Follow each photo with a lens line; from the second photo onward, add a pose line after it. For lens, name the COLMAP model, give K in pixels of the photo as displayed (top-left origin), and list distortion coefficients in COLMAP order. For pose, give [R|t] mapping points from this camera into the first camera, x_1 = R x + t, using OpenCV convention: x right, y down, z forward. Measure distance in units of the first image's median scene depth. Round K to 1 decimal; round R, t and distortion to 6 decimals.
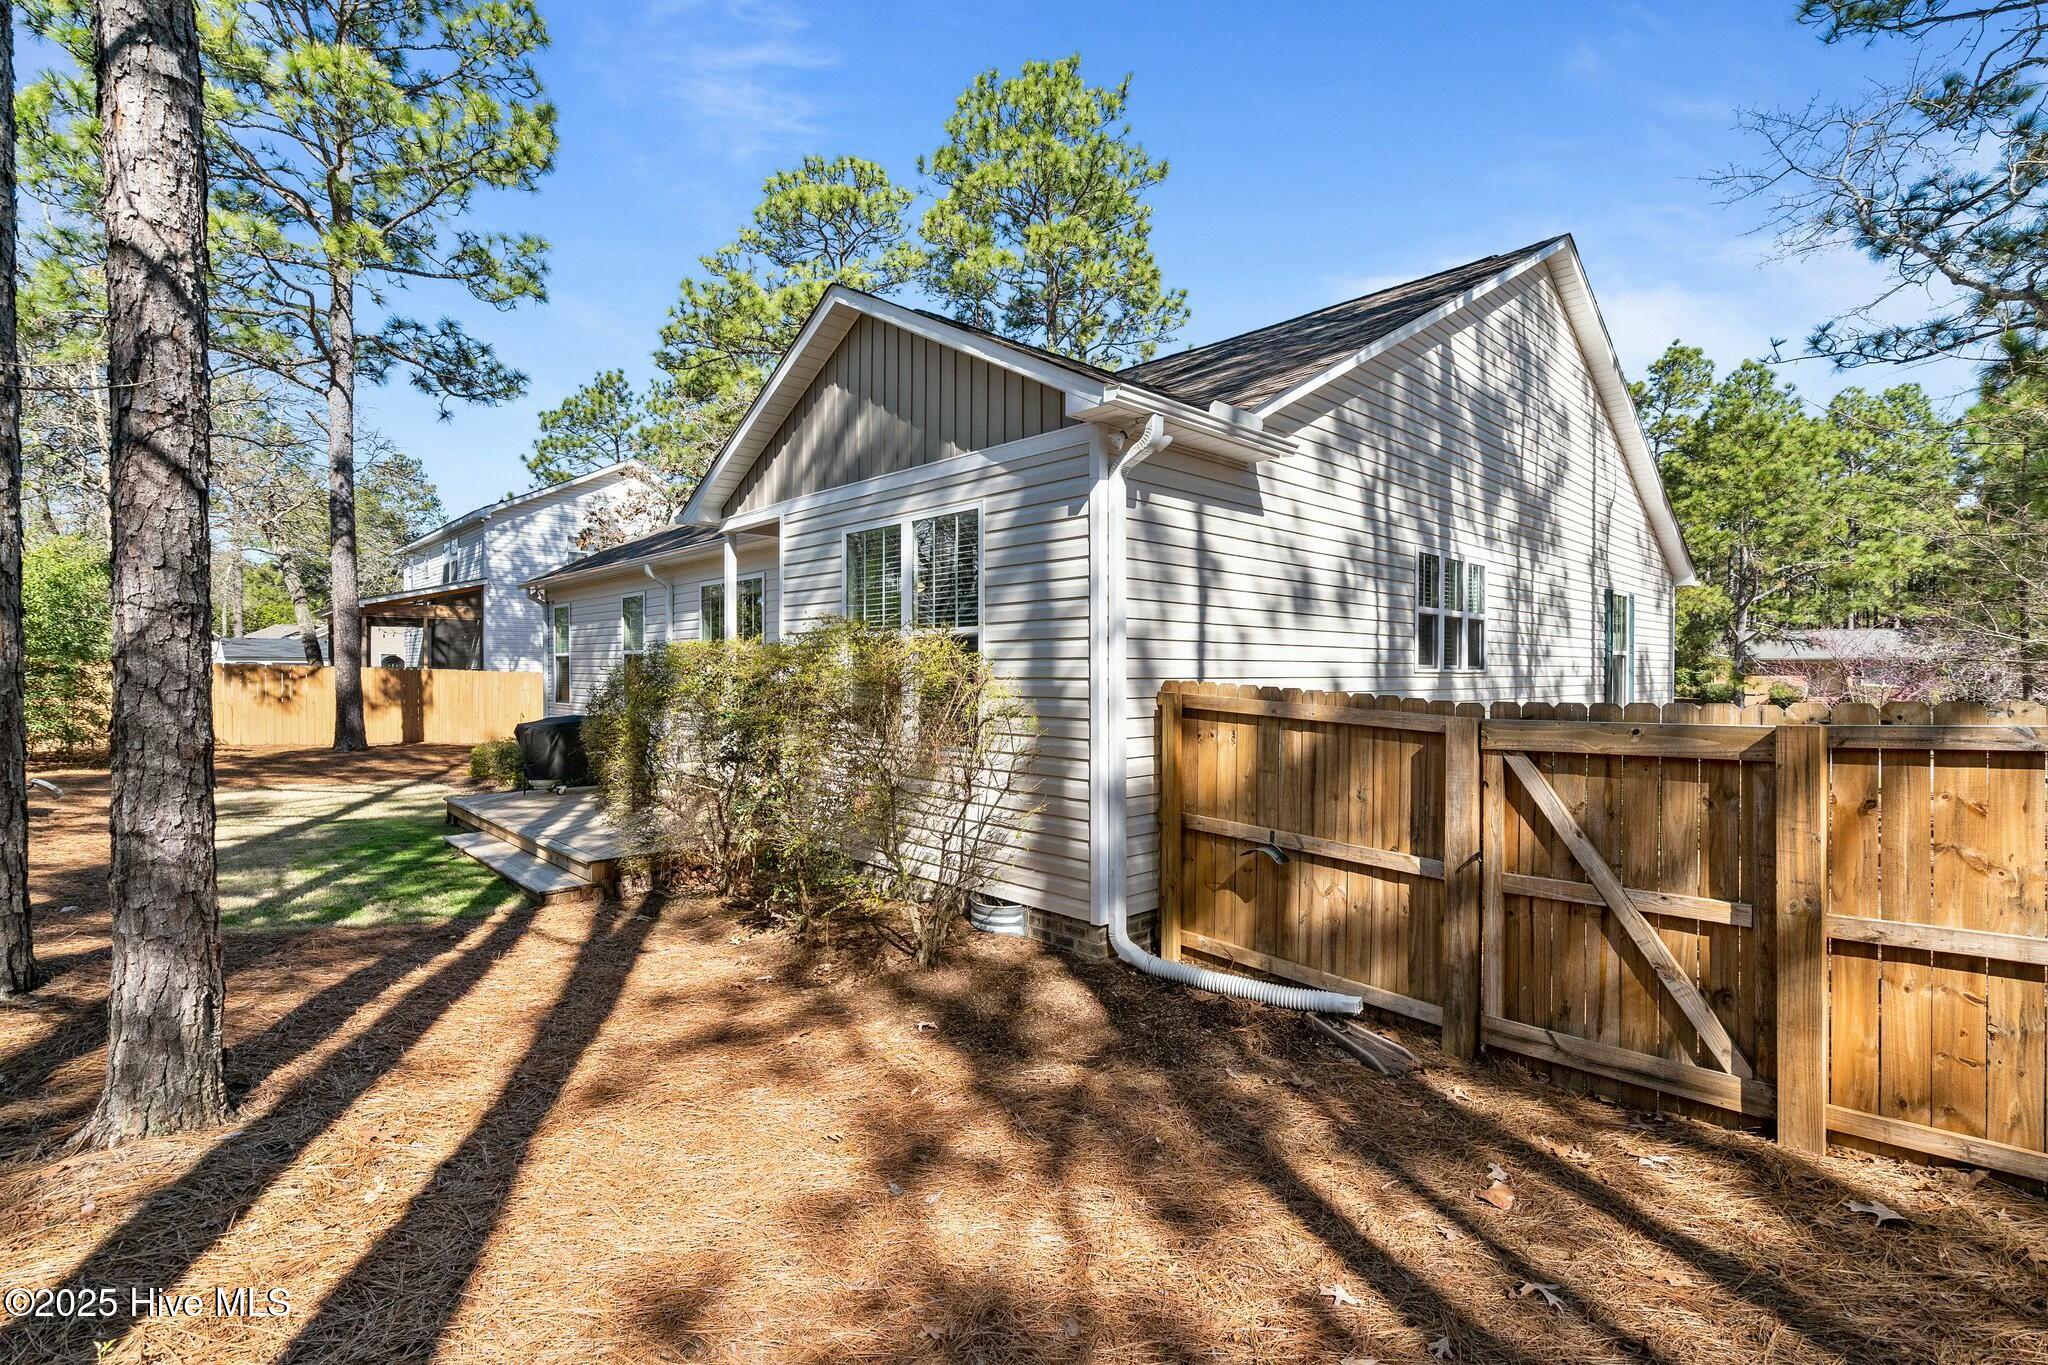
lens RADIAL K [[941.6, 0, 1021.4], [0, 941.6, 676.4], [0, 0, 1]] dist [0.020182, 0.000252]
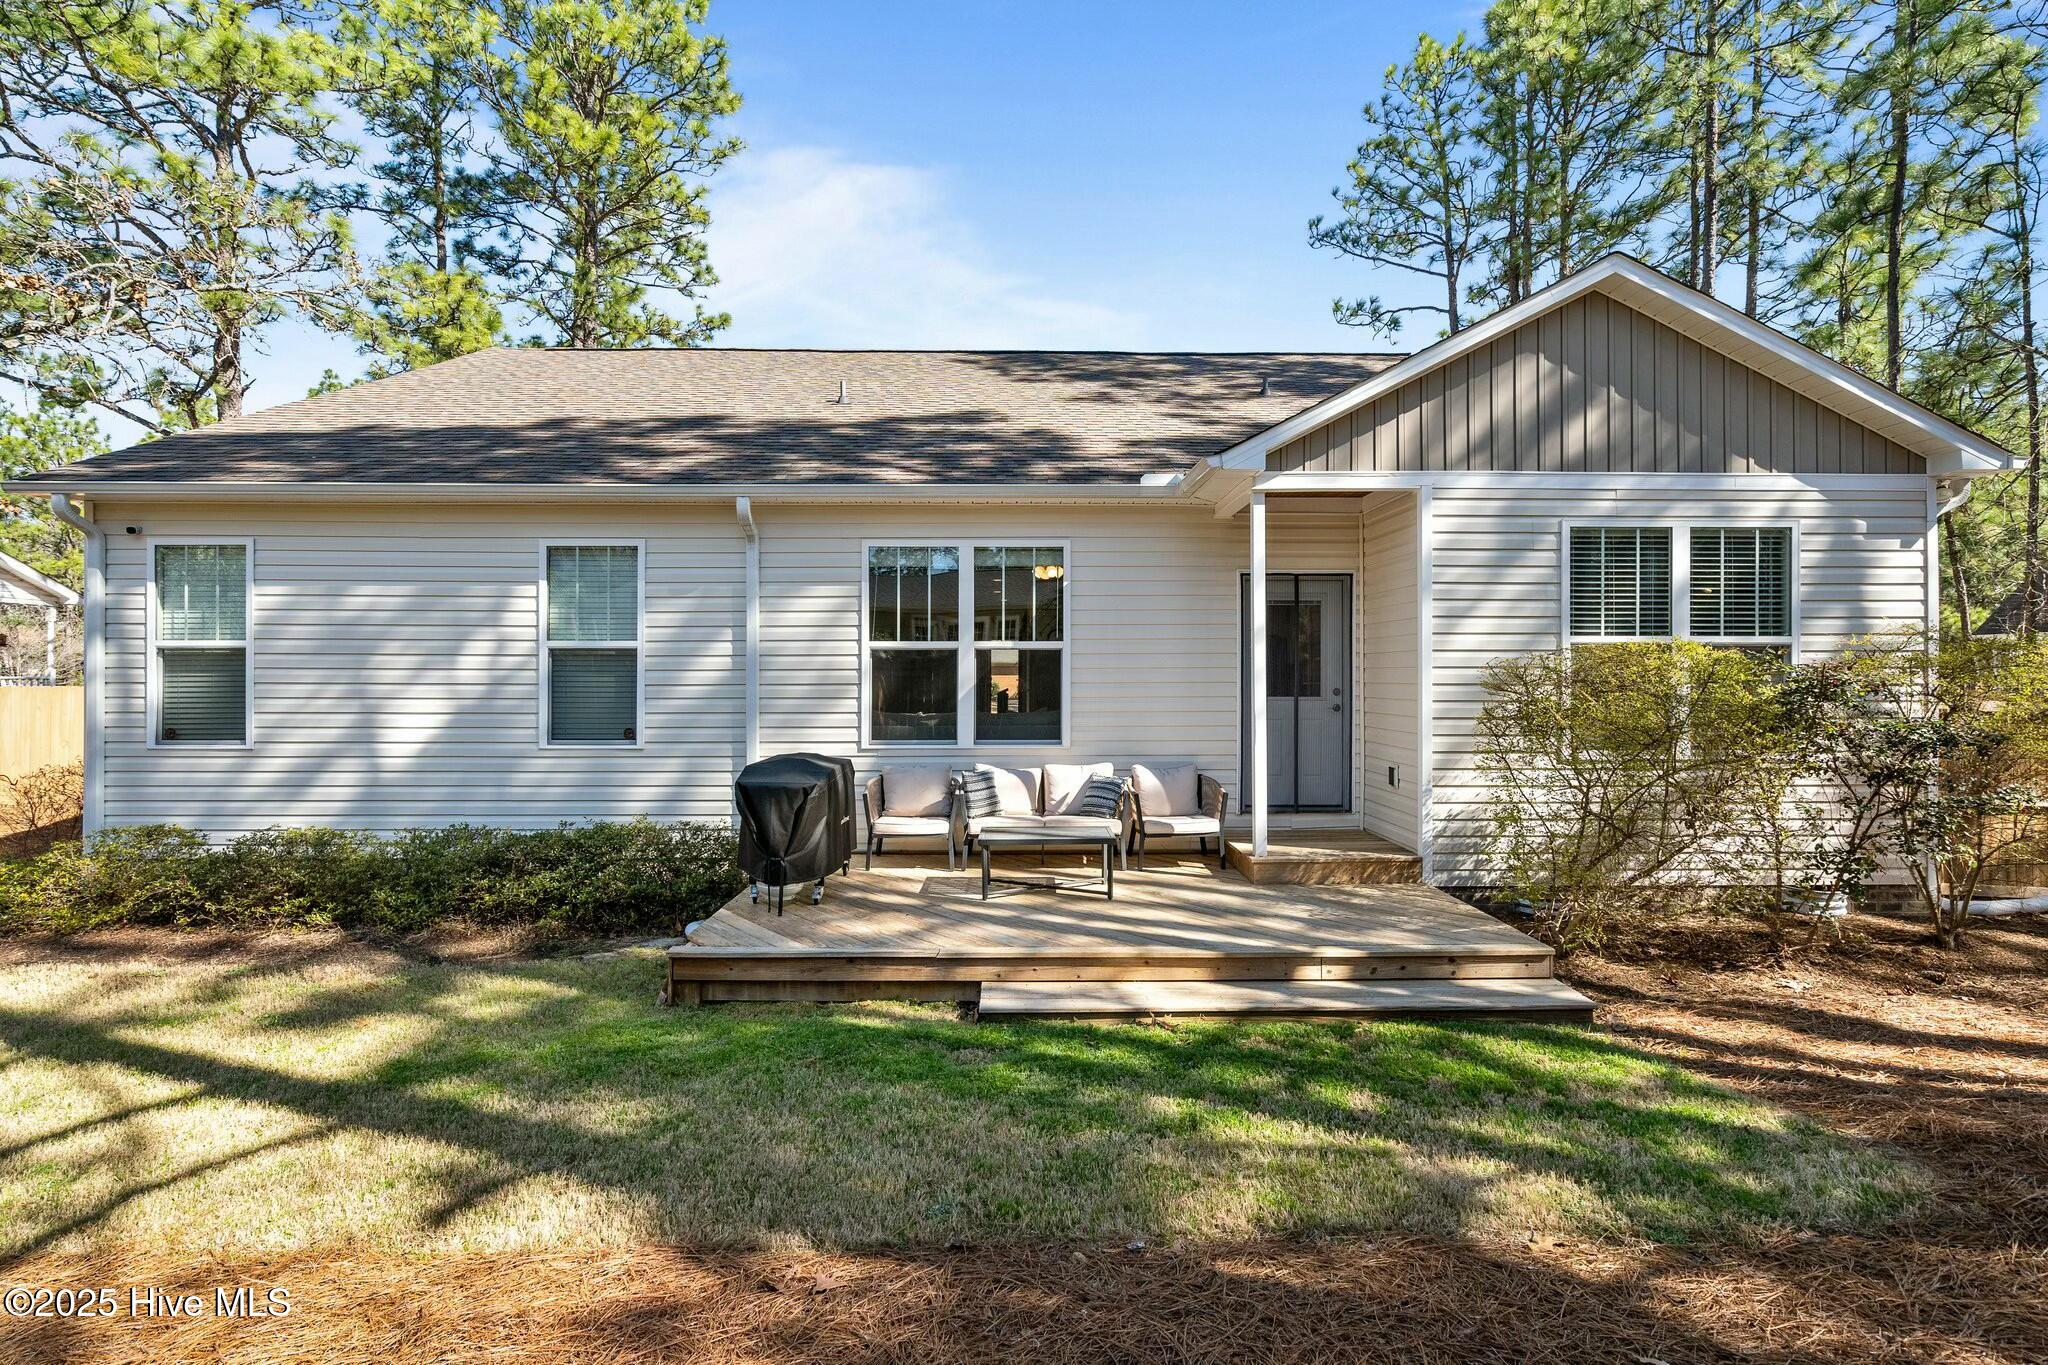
lens RADIAL K [[941.6, 0, 1024.7], [0, 941.6, 678.5], [0, 0, 1]] dist [0.020182, 0.000252]
pose [[0.681616, 0.001011, 0.731710, -1.356405], [-0.001660, 0.999999, 0.000165, -0.005329], [-0.731709, -0.001327, 0.681616, 0.851839]]
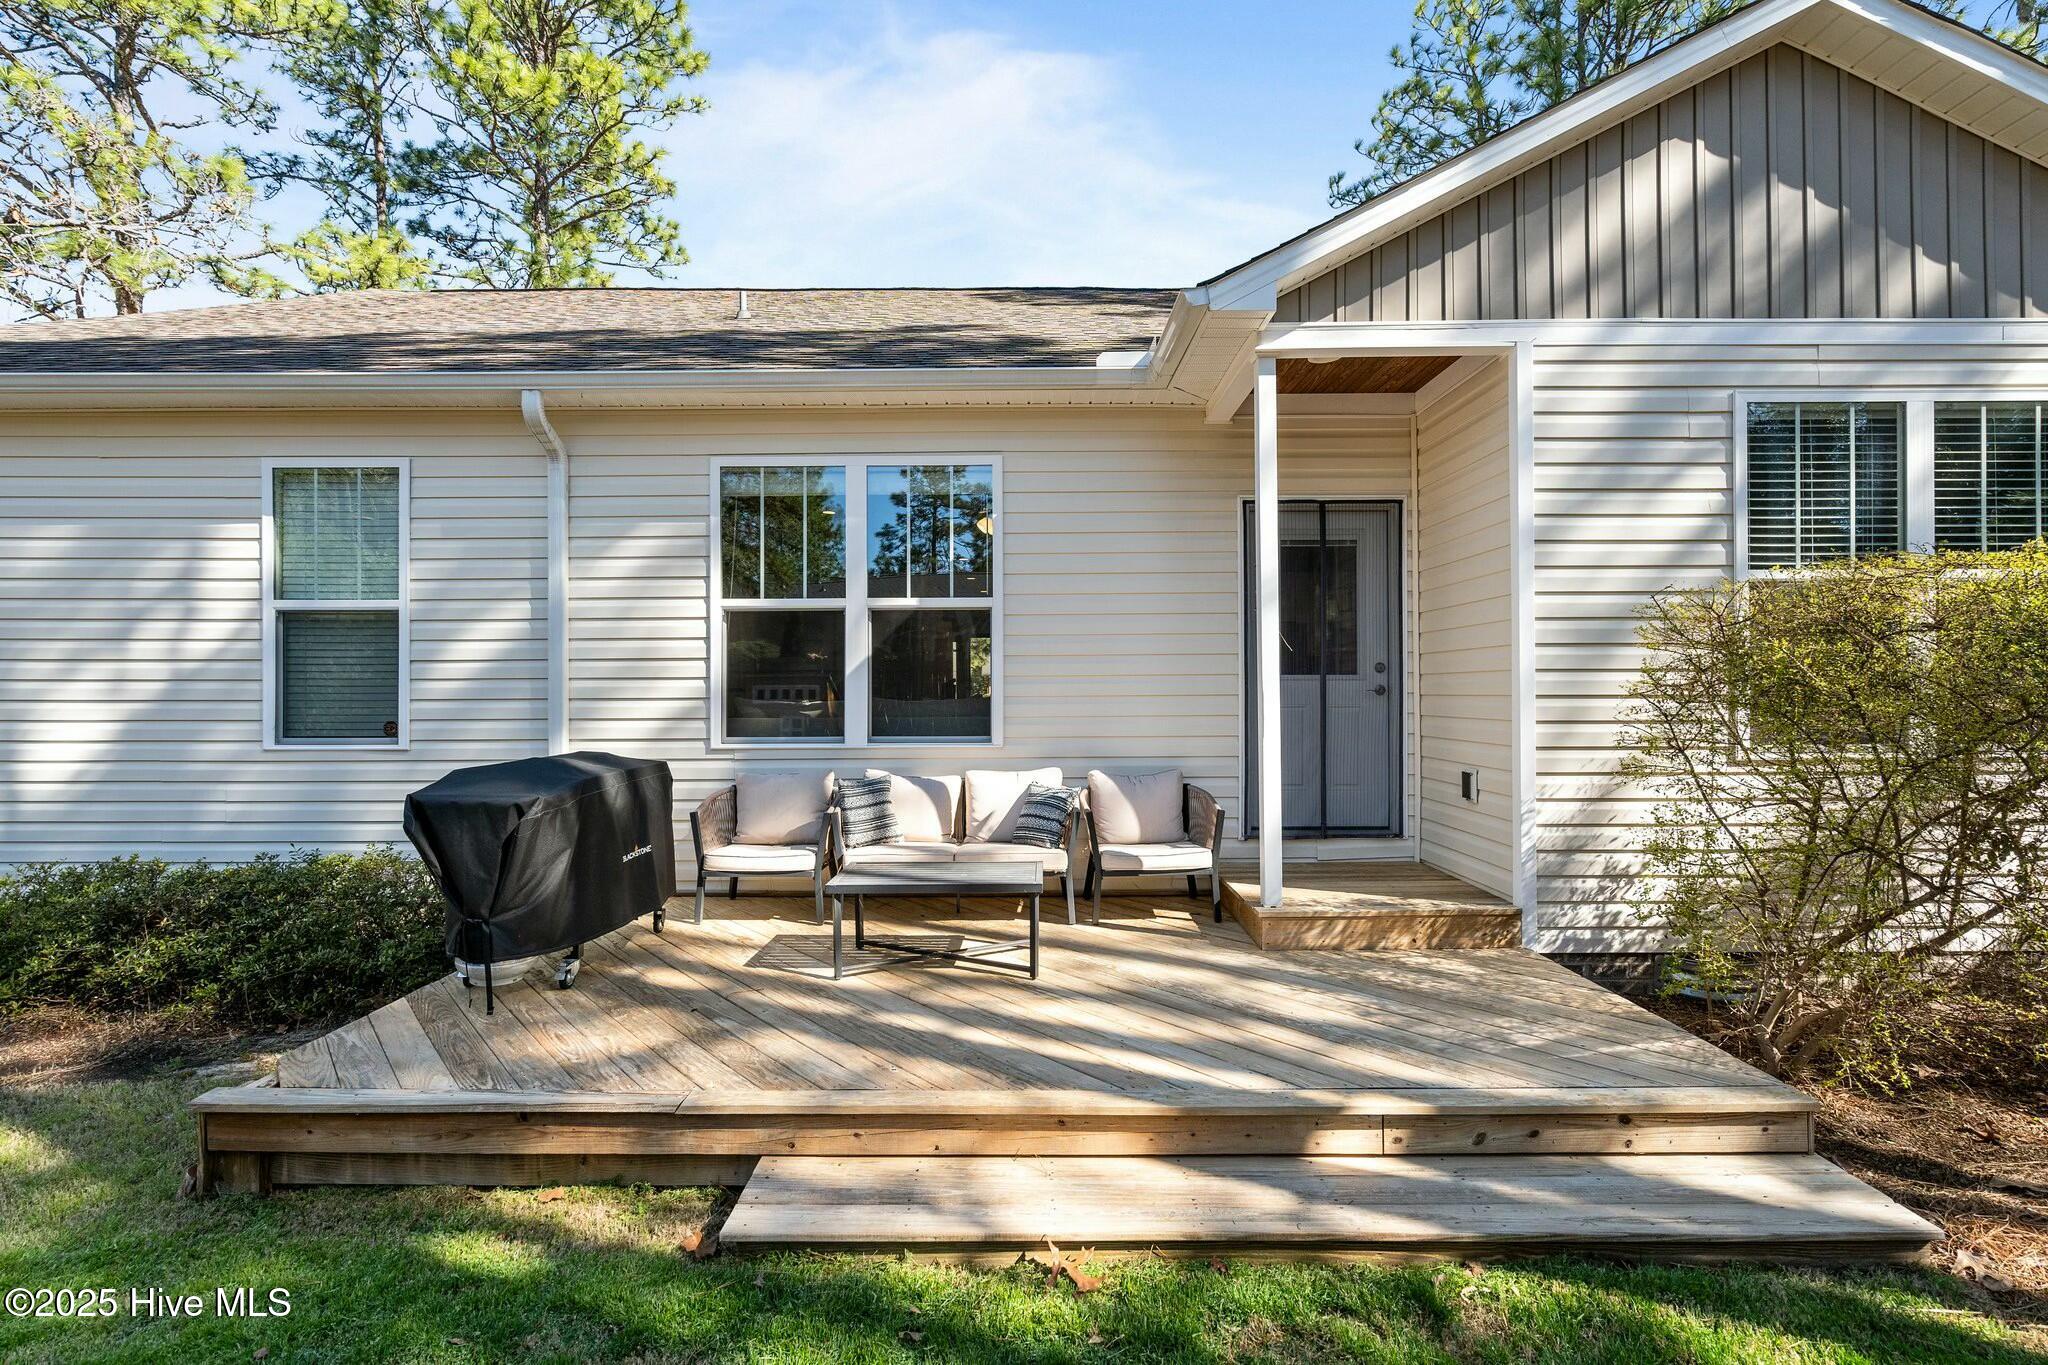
lens RADIAL K [[941.6, 0, 1018.9], [0, 941.6, 693.2], [0, 0, 1]] dist [0.020182, 0.000252]
pose [[0.698707, -0.000906, 0.715407, -1.049269], [0.002536, 0.999996, -0.001210, 0.034039], [-0.715403, 0.002660, 0.698707, 1.015045]]
